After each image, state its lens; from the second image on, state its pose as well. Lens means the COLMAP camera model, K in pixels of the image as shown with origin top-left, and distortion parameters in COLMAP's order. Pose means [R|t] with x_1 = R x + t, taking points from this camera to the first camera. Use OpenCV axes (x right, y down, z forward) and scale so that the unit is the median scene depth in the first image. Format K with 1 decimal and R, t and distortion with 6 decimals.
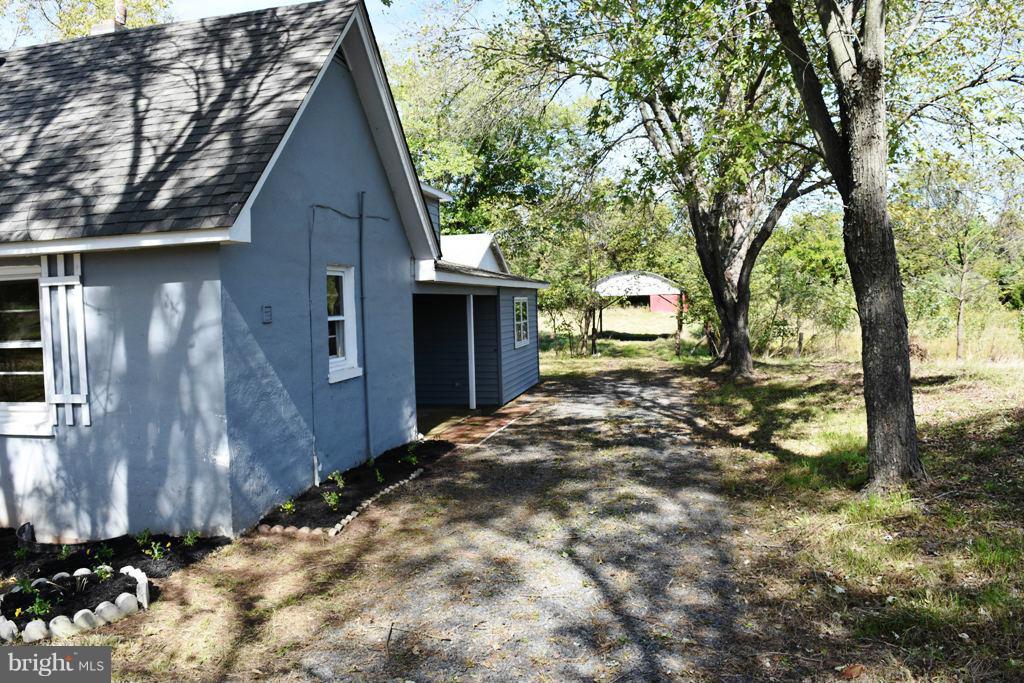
lens RADIAL K [[803.3, 0, 504.6], [0, 803.3, 336.5], [0, 0, 1]] dist [-0.096540, 0.025046]
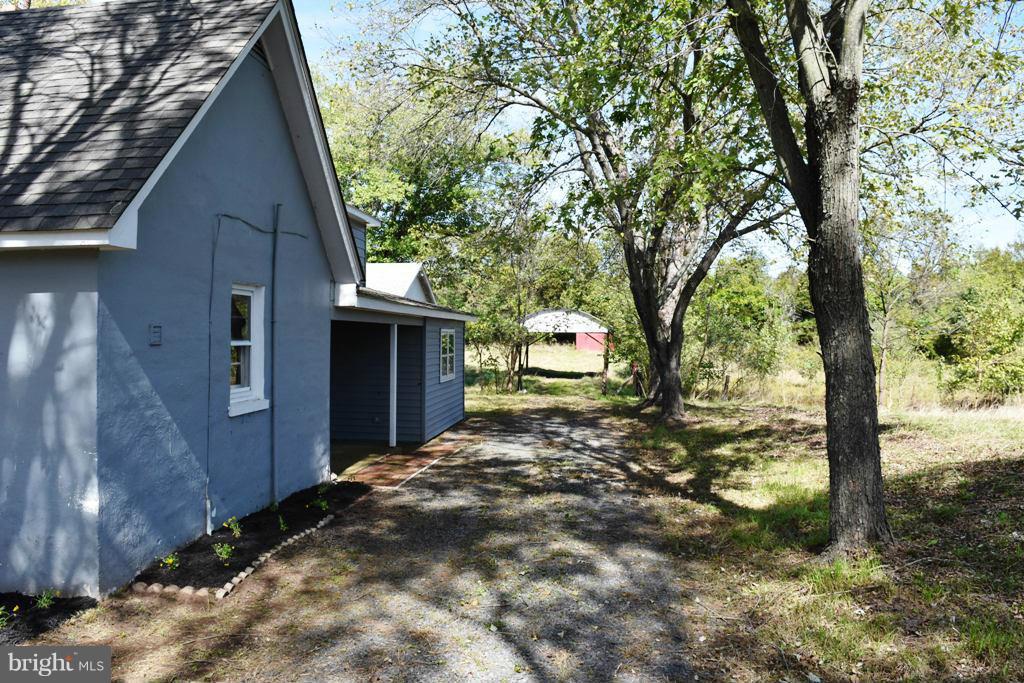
lens RADIAL K [[803.3, 0, 504.6], [0, 803.3, 336.5], [0, 0, 1]] dist [-0.096540, 0.025046]
pose [[0.995005, 0.037198, 0.092630, -0.002206], [-0.033232, 0.998479, -0.043997, -0.001329], [-0.094126, 0.040699, 0.994728, 0.114494]]
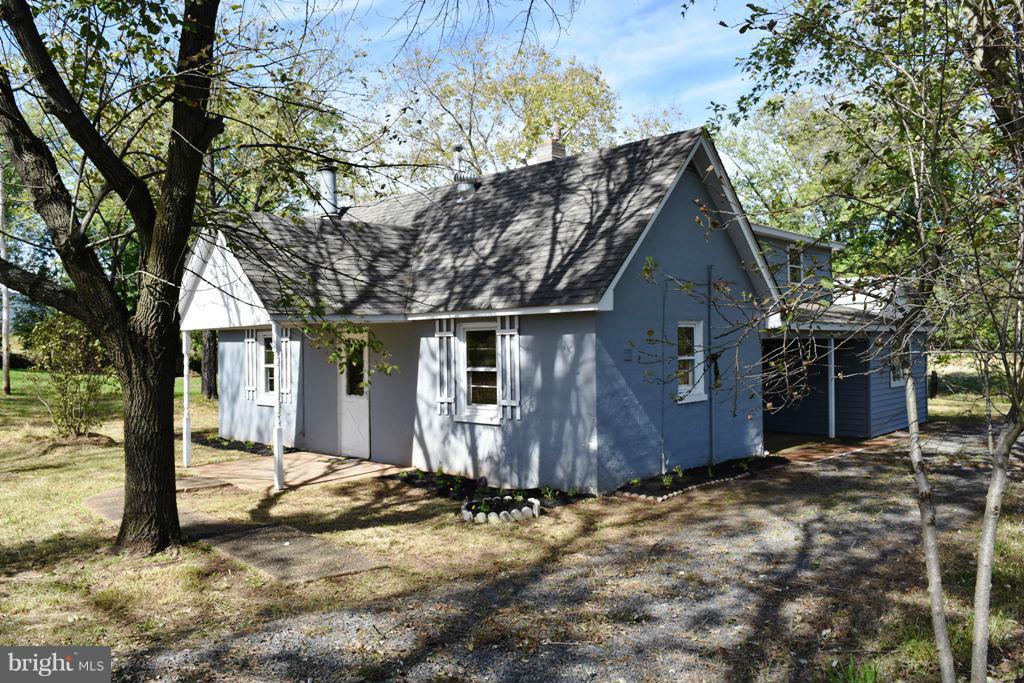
lens RADIAL K [[803.3, 0, 504.6], [0, 803.3, 336.5], [0, 0, 1]] dist [-0.096540, 0.025046]
pose [[0.854051, 0.011497, -0.520062, 0.293501], [-0.033118, 0.998929, -0.032302, -0.005162], [0.519134, 0.044811, 0.853518, -0.430633]]
